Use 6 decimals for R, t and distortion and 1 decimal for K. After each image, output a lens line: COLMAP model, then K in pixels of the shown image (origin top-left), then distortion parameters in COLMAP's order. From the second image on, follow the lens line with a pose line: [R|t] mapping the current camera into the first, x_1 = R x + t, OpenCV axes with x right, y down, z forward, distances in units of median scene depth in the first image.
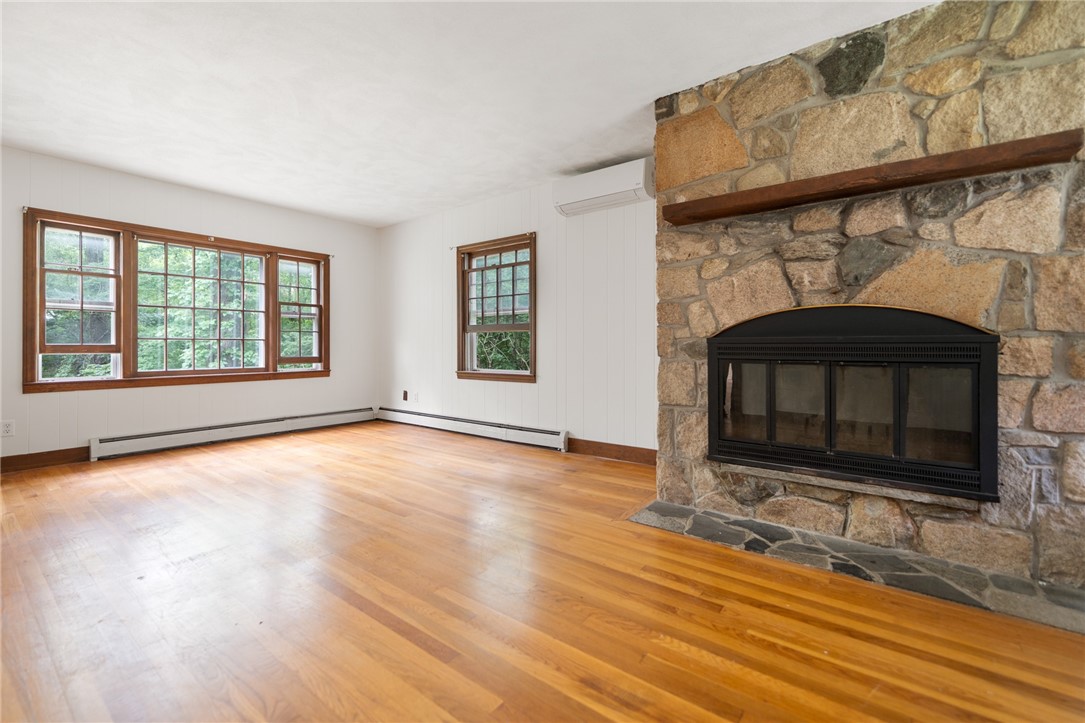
lens RADIAL K [[459.3, 0, 543.1], [0, 459.3, 346.4], [0, 0, 1]] dist [0.001069, 0.000237]
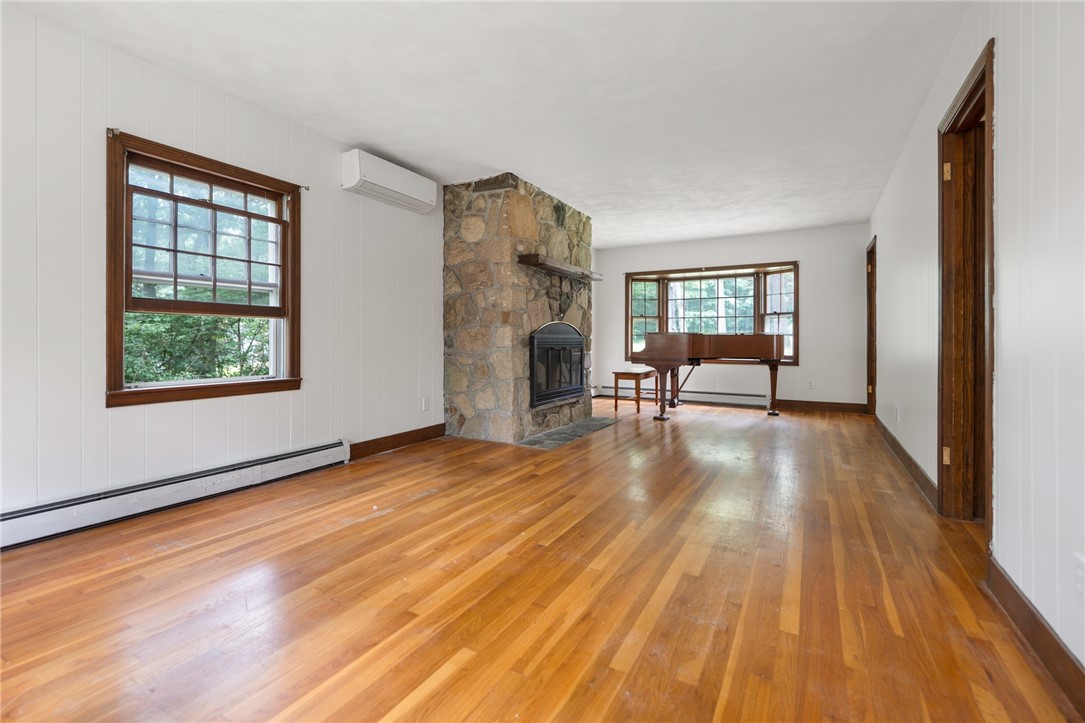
lens RADIAL K [[459.3, 0, 538.1], [0, 459.3, 339.8], [0, 0, 1]] dist [0.001069, 0.000237]
pose [[-0.107132, -0.000858, 0.994244, -1.328388], [-0.004181, 0.999991, 0.000412, -0.003801], [-0.994236, -0.004113, -0.107135, 1.156927]]
